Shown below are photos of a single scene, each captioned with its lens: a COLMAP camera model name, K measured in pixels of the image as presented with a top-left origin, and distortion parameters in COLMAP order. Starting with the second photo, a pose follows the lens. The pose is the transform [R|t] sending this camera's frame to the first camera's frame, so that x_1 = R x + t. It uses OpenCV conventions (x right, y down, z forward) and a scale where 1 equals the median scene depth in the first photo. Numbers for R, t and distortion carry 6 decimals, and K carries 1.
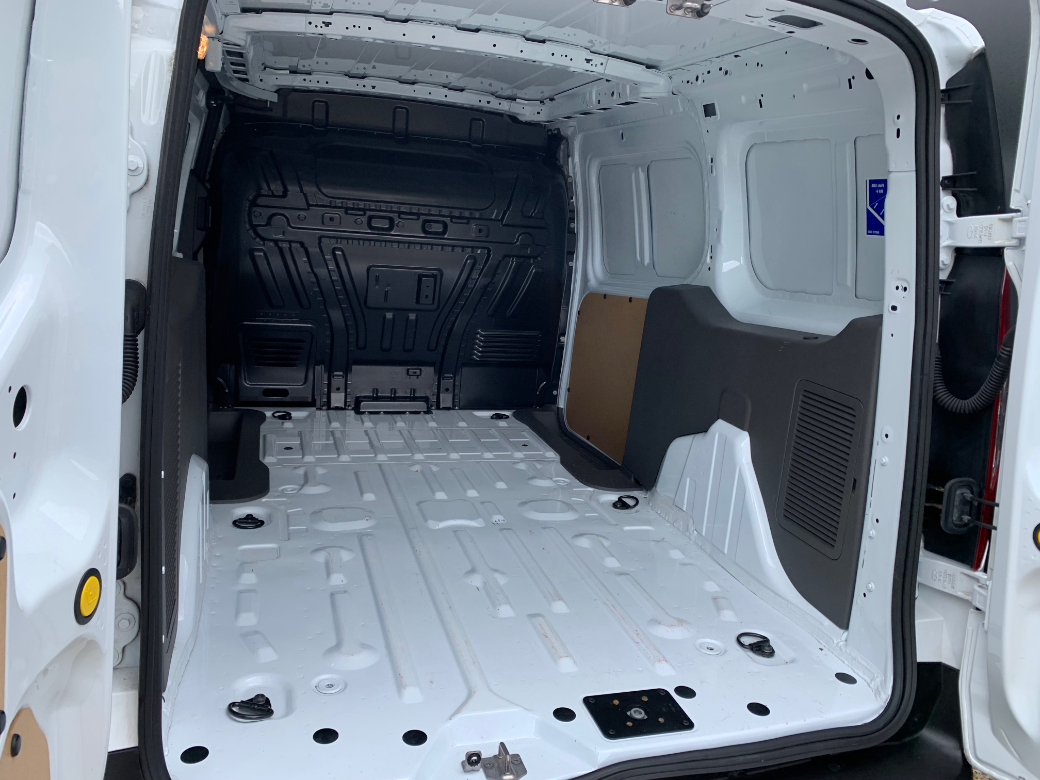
lens RADIAL K [[796.4, 0, 515.9], [0, 796.4, 393.9], [0, 0, 1]] dist [0.049341, -0.047051]
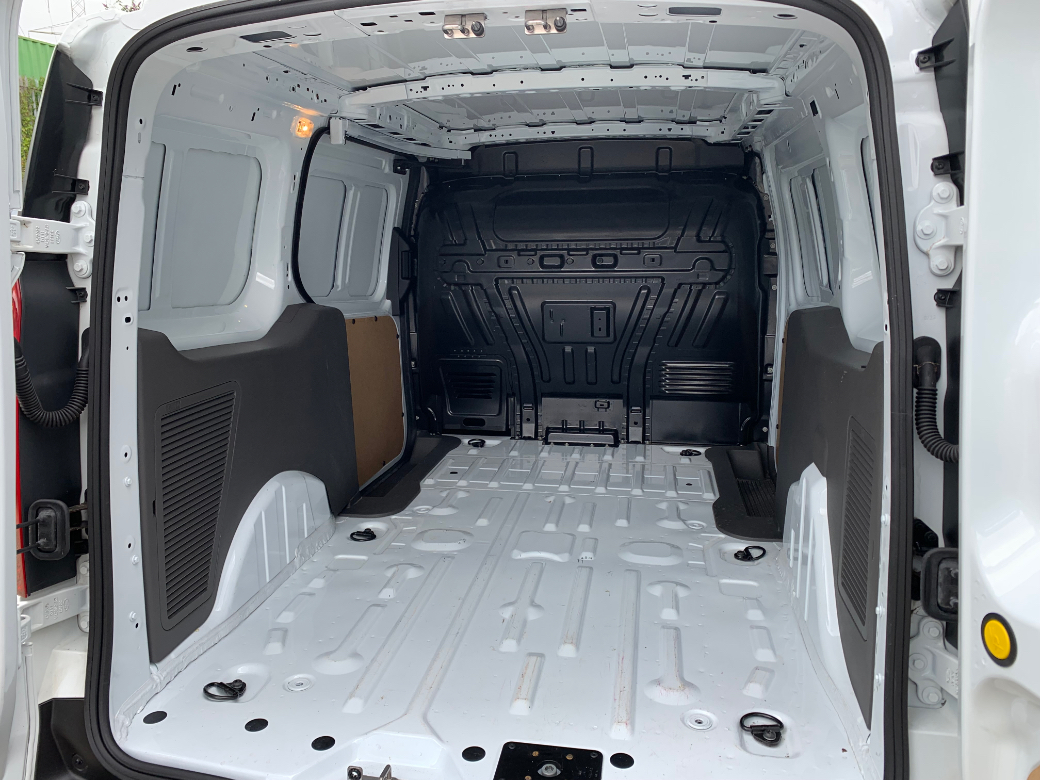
lens RADIAL K [[796.4, 0, 509.5], [0, 796.4, 391.5], [0, 0, 1]] dist [0.049341, -0.047051]
pose [[0.890533, 0.003597, -0.454904, 0.253052], [-0.024760, 0.998870, -0.040573, -0.000736], [0.454244, 0.047396, 0.889616, 0.061232]]
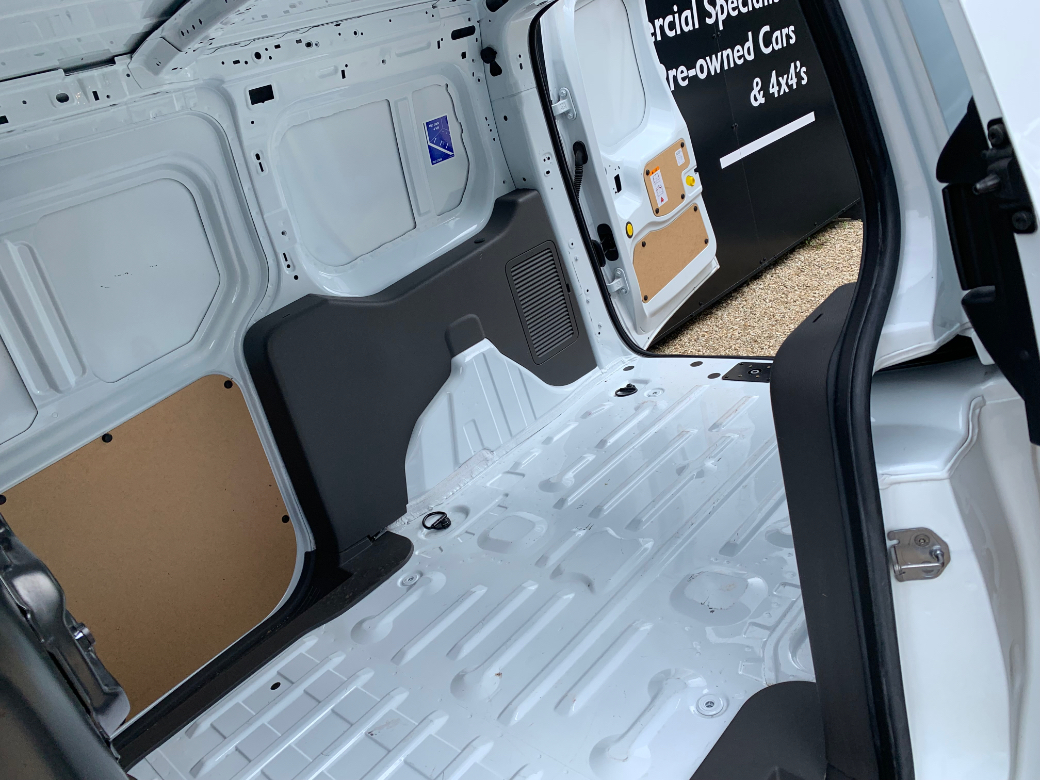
lens RADIAL K [[796.4, 0, 510.9], [0, 796.4, 385.4], [0, 0, 1]] dist [0.049341, -0.047051]
pose [[-0.474263, -0.271431, 0.837496, -0.503928], [0.432853, 0.756474, 0.490291, -0.314500], [-0.766624, 0.595040, -0.241278, 0.881089]]
